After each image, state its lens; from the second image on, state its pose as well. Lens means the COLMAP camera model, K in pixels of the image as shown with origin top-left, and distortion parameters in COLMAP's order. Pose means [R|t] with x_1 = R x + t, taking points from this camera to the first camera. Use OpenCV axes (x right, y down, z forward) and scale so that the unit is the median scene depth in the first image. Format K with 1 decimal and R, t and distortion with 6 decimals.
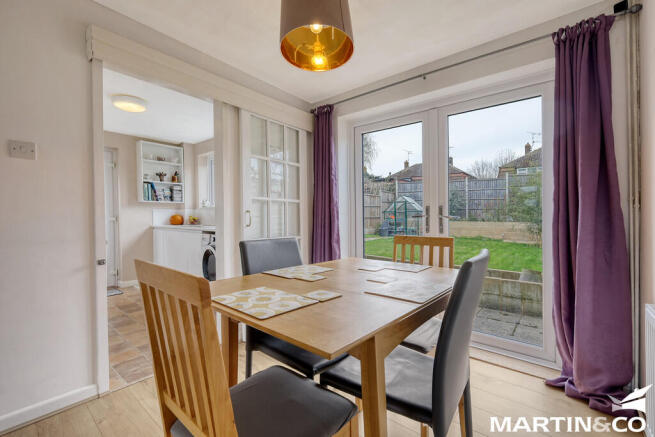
lens RADIAL K [[288.0, 0, 327.5], [0, 288.0, 218.5], [0, 0, 1]] dist [-0.001070, -0.000114]
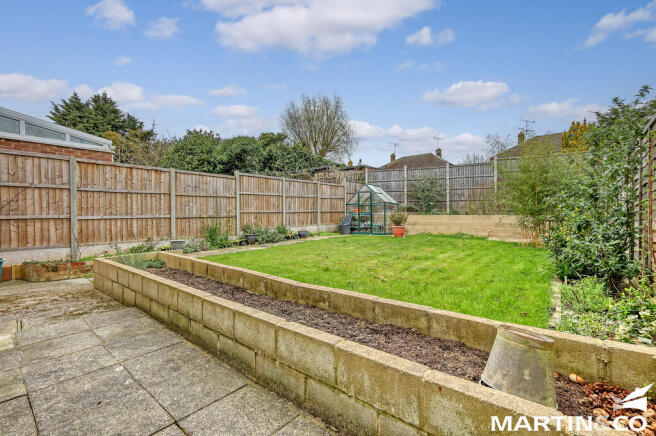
lens RADIAL K [[288.4, 0, 328.0], [0, 288.4, 218.0], [0, 0, 1]] dist [-0.001070, -0.000114]
pose [[0.999799, -0.009086, 0.017872, 0.132053], [0.009004, 0.999949, 0.004646, 0.011219], [-0.017913, -0.004484, 0.999829, 0.185652]]
